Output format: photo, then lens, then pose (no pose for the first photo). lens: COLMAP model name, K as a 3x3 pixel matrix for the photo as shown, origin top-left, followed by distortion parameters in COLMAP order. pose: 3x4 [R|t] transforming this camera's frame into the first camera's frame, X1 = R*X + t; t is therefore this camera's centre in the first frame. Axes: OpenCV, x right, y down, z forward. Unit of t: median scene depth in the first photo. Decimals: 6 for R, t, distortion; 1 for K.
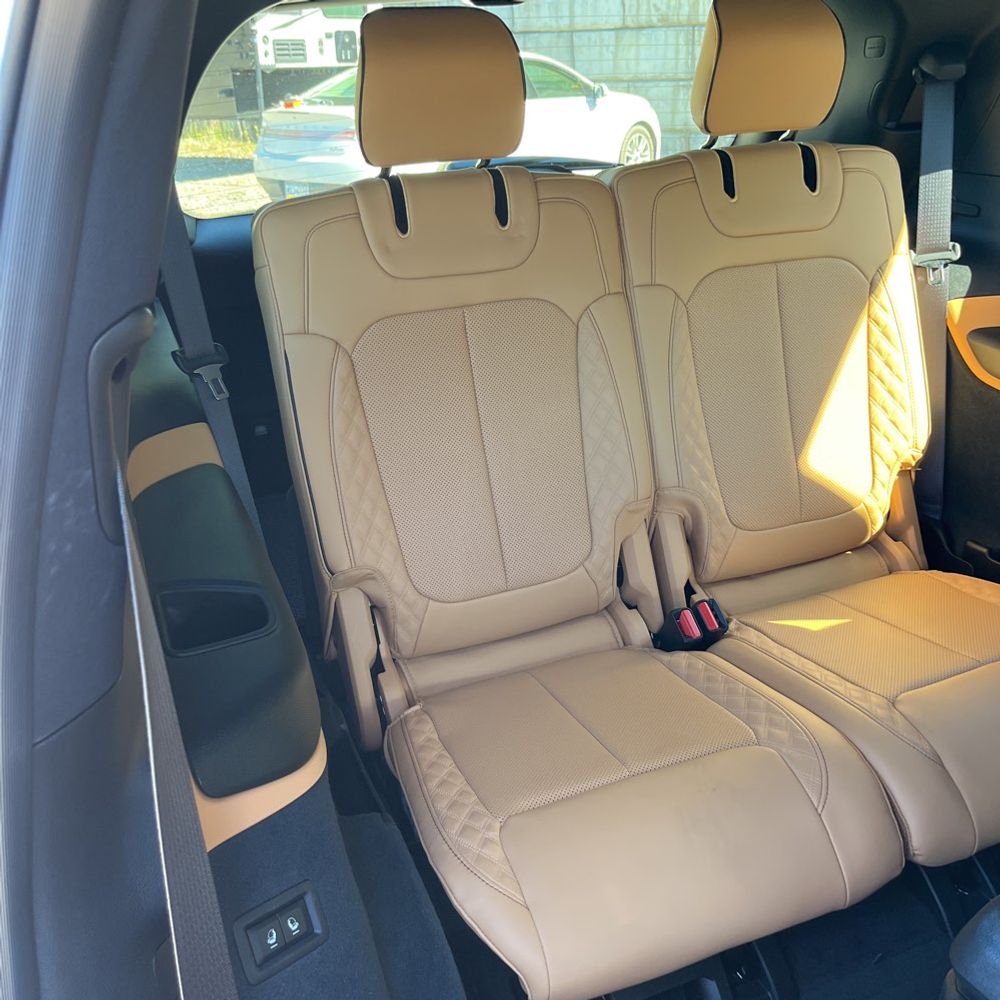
lens RADIAL K [[986.8, 0, 502.7], [0, 986.8, 480.9], [0, 0, 1]] dist [0.027365, -0.012033]
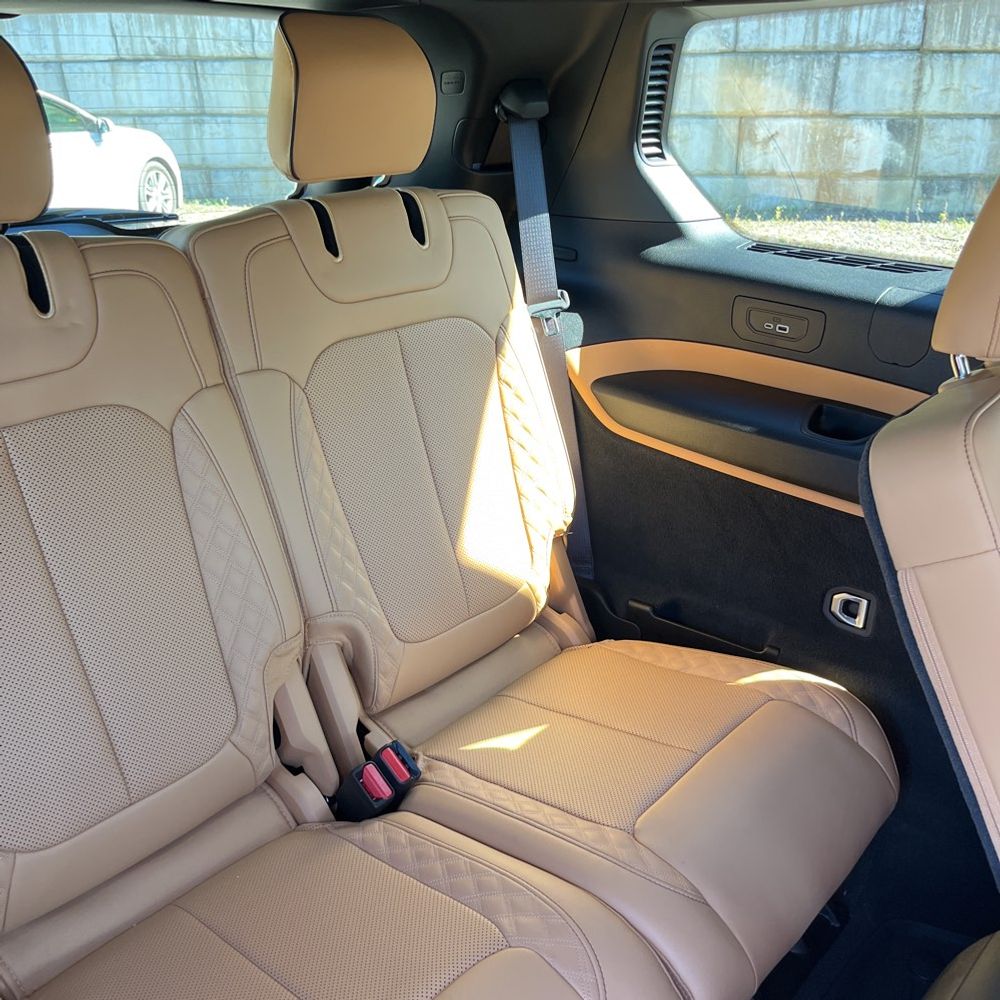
lens RADIAL K [[1003.7, 0, 500.0], [0, 1003.7, 500.0], [0, 0, 1]] dist [0.125768, -0.216090]
pose [[0.905465, -0.148913, 0.397439, -0.013647], [0.158149, 0.987368, 0.009645, -0.069456], [-0.393854, 0.054121, 0.917578, 0.171446]]
